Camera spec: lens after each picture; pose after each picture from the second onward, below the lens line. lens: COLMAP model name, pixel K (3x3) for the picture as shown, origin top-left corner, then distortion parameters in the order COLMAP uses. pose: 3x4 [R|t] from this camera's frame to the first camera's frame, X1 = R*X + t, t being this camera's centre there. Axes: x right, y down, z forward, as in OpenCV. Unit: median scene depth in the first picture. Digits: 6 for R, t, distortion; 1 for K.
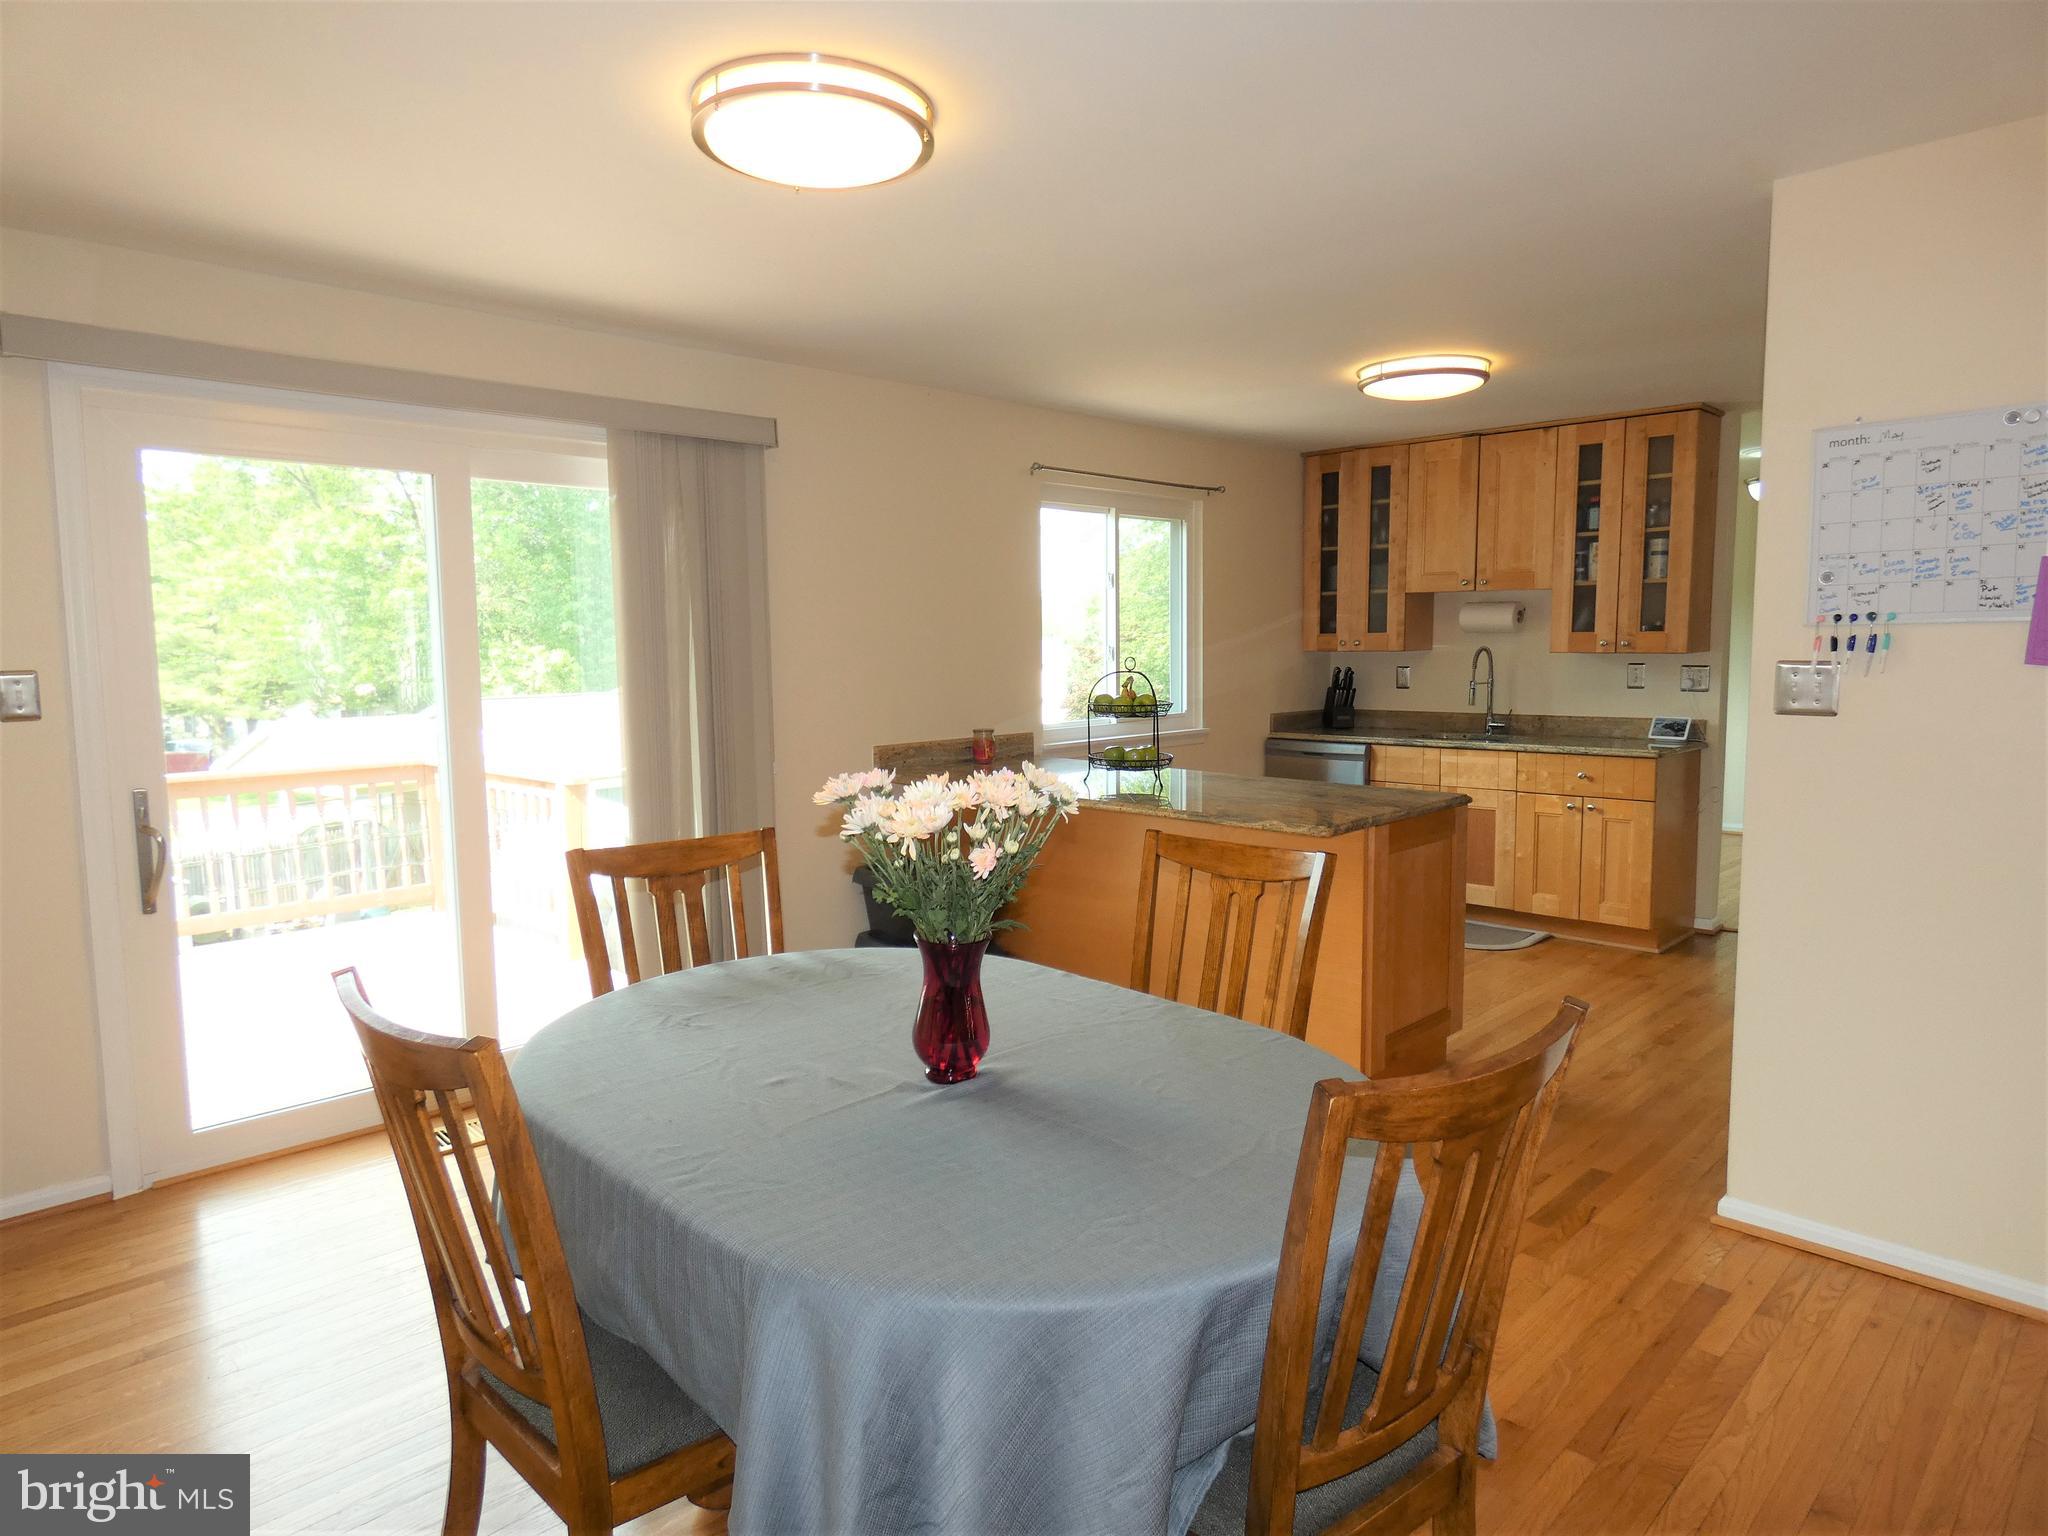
lens RADIAL K [[1223.1, 0, 1020.6], [0, 1223.1, 767.2], [0, 0, 1]] dist [-0.006726, -0.001092]
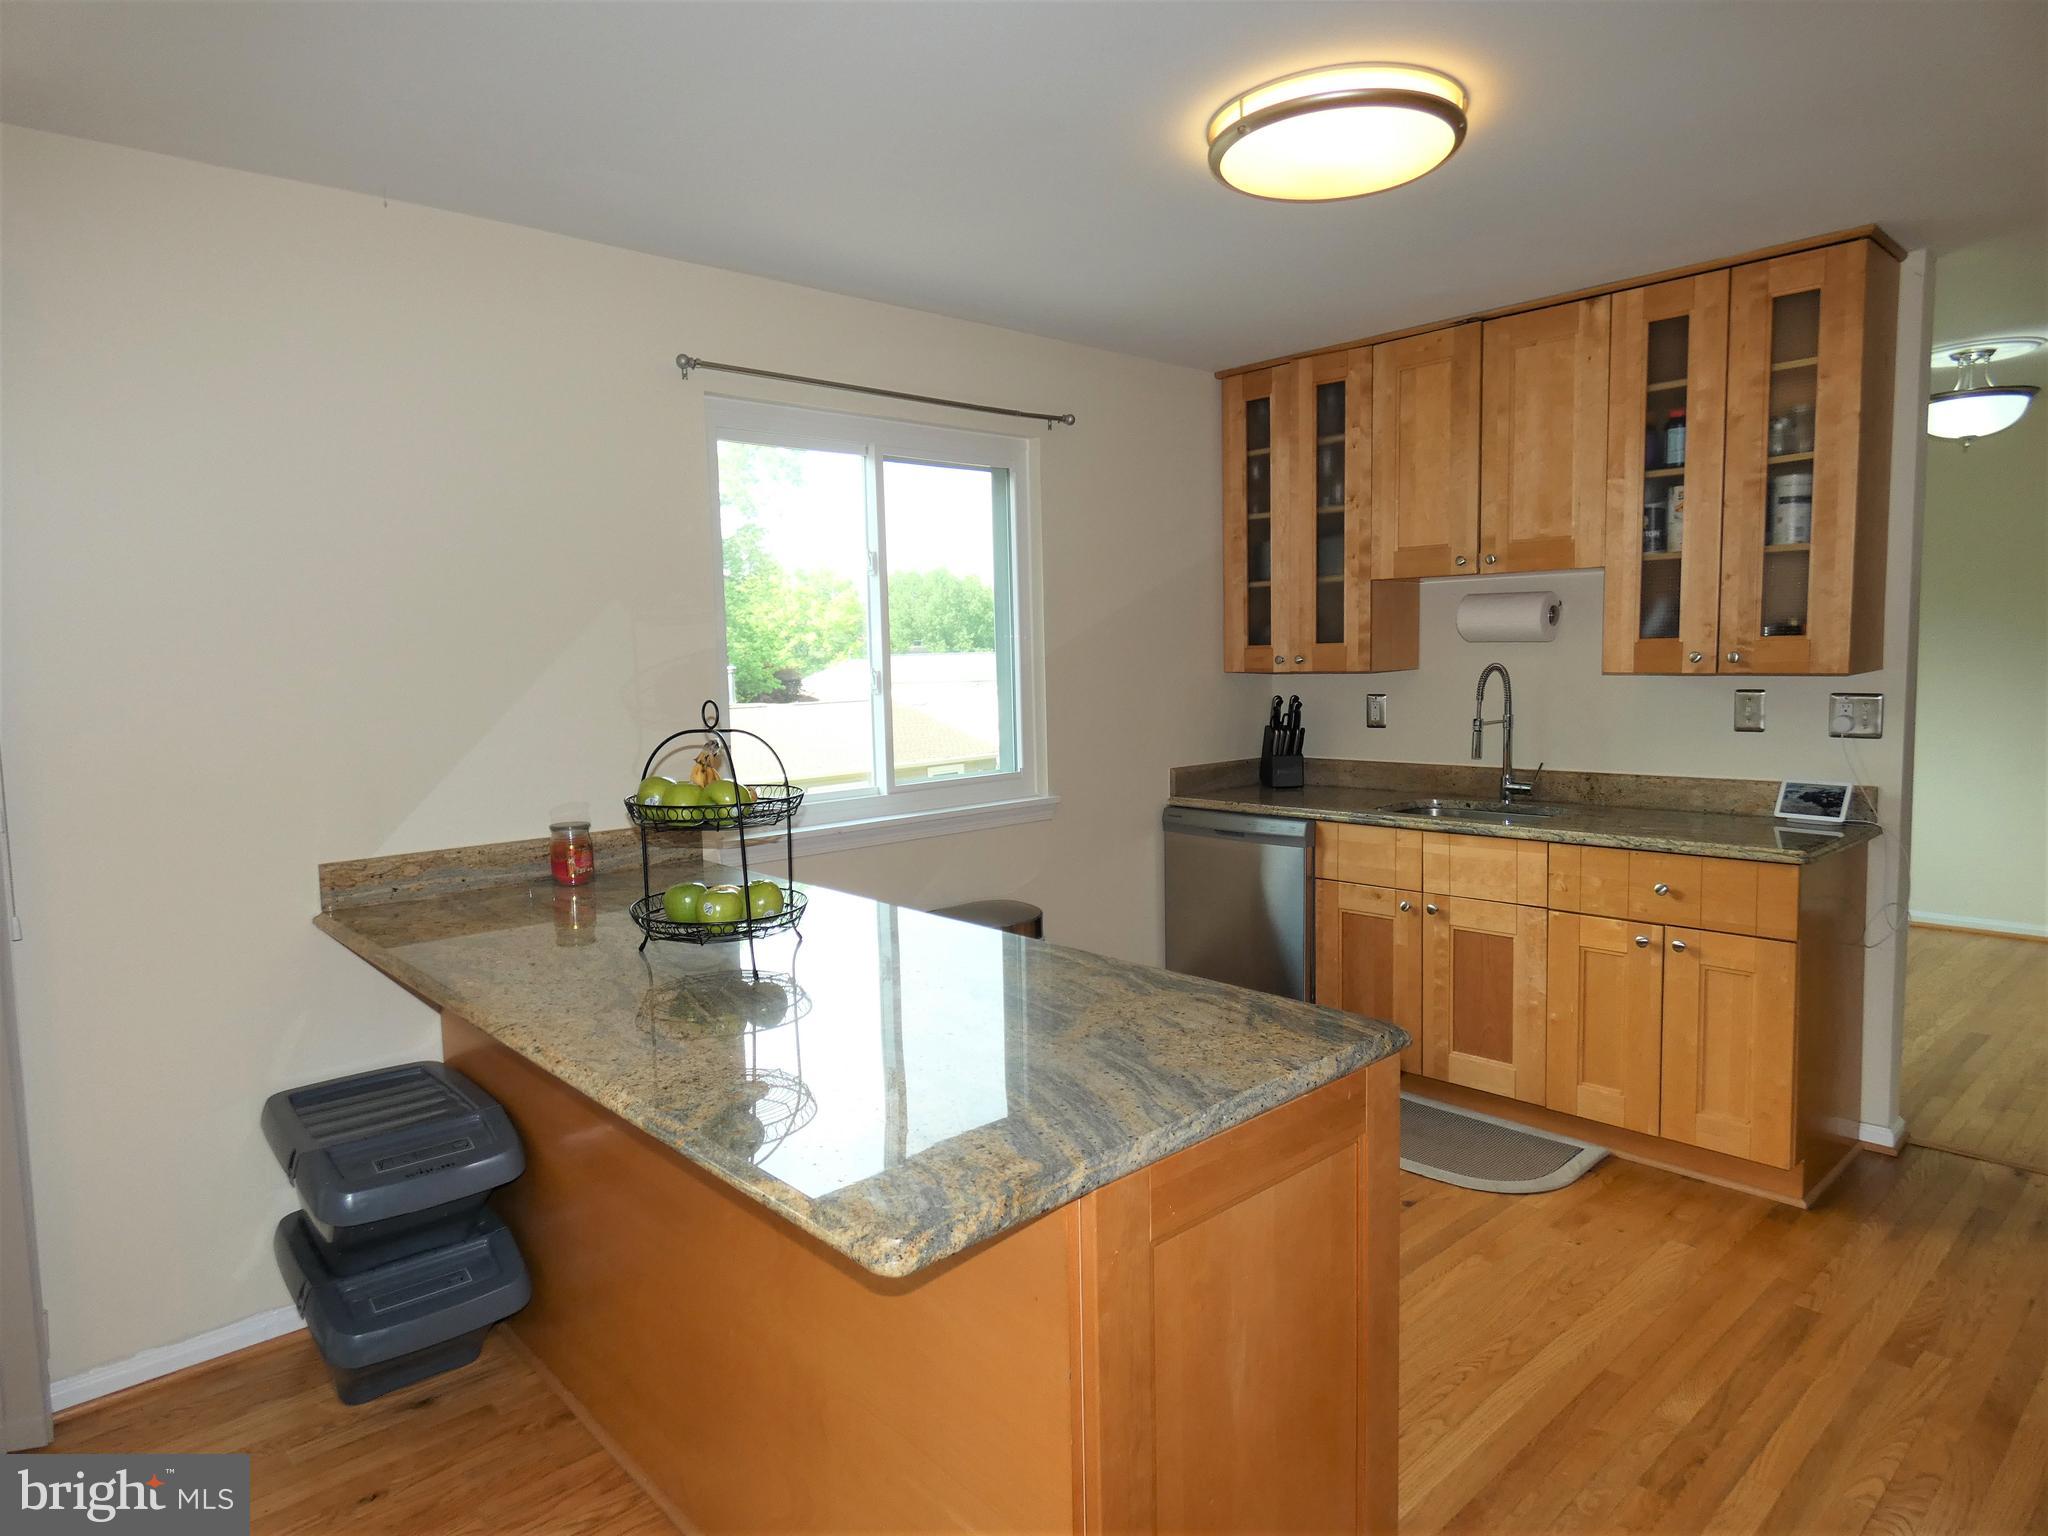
lens RADIAL K [[1223.1, 0, 1011.6], [0, 1223.1, 762.8], [0, 0, 1]] dist [-0.006726, -0.001092]
pose [[0.998747, -0.006867, -0.049574, 0.174691], [0.006127, 0.999868, -0.015071, -0.043101], [0.049671, 0.014749, 0.998657, 0.391607]]
